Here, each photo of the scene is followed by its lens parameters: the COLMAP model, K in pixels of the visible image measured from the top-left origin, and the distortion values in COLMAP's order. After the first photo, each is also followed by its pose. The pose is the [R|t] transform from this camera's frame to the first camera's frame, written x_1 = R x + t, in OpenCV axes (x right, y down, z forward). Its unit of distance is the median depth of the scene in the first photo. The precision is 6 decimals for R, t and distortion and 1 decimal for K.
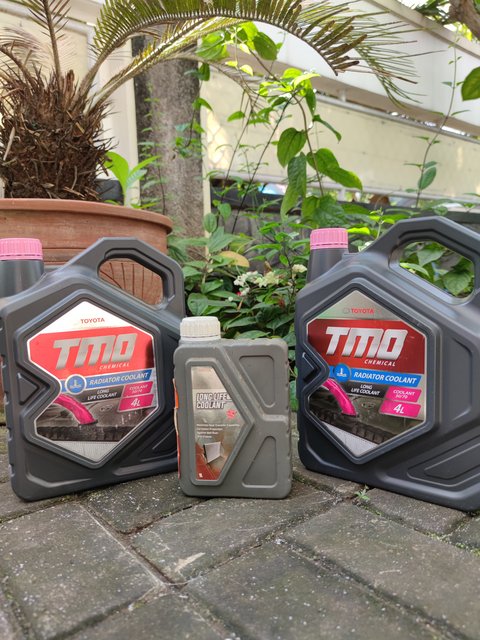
lens RADIAL K [[544.5, 0, 229.1], [0, 544.5, 320.6], [0, 0, 1]] dist [0.015044, 0.001478]
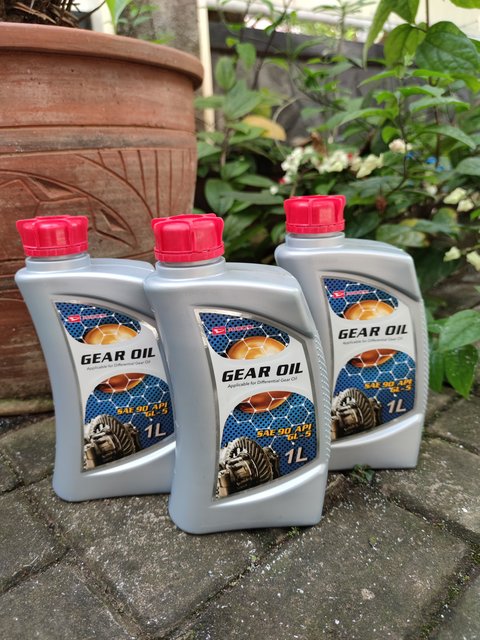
lens RADIAL K [[544.5, 0, 229.1], [0, 544.5, 320.6], [0, 0, 1]] dist [0.015044, 0.001478]
pose [[0.997079, -0.046315, 0.060736, -0.102710], [0.030310, 0.969816, 0.241946, -0.047821], [-0.070109, -0.239398, 0.968387, 0.282781]]
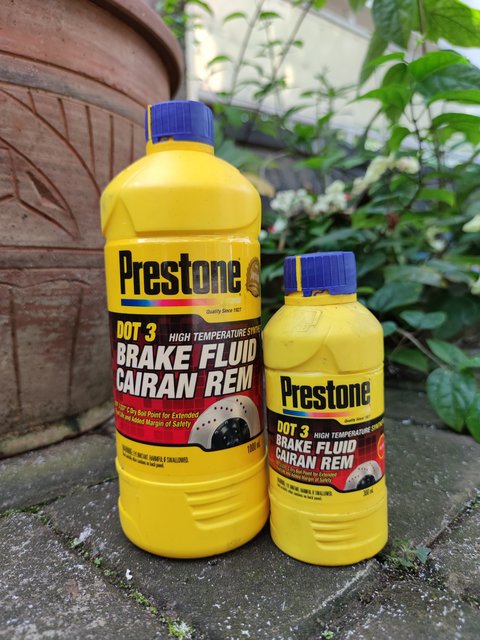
lens RADIAL K [[537.2, 0, 240.5], [0, 537.2, 299.9], [0, 0, 1]] dist [-0.008975, -0.005637]
pose [[0.993947, -0.002631, 0.109825, -0.086238], [0.004028, 0.999914, -0.012501, 0.040006], [-0.109782, 0.012867, 0.993872, 0.396727]]
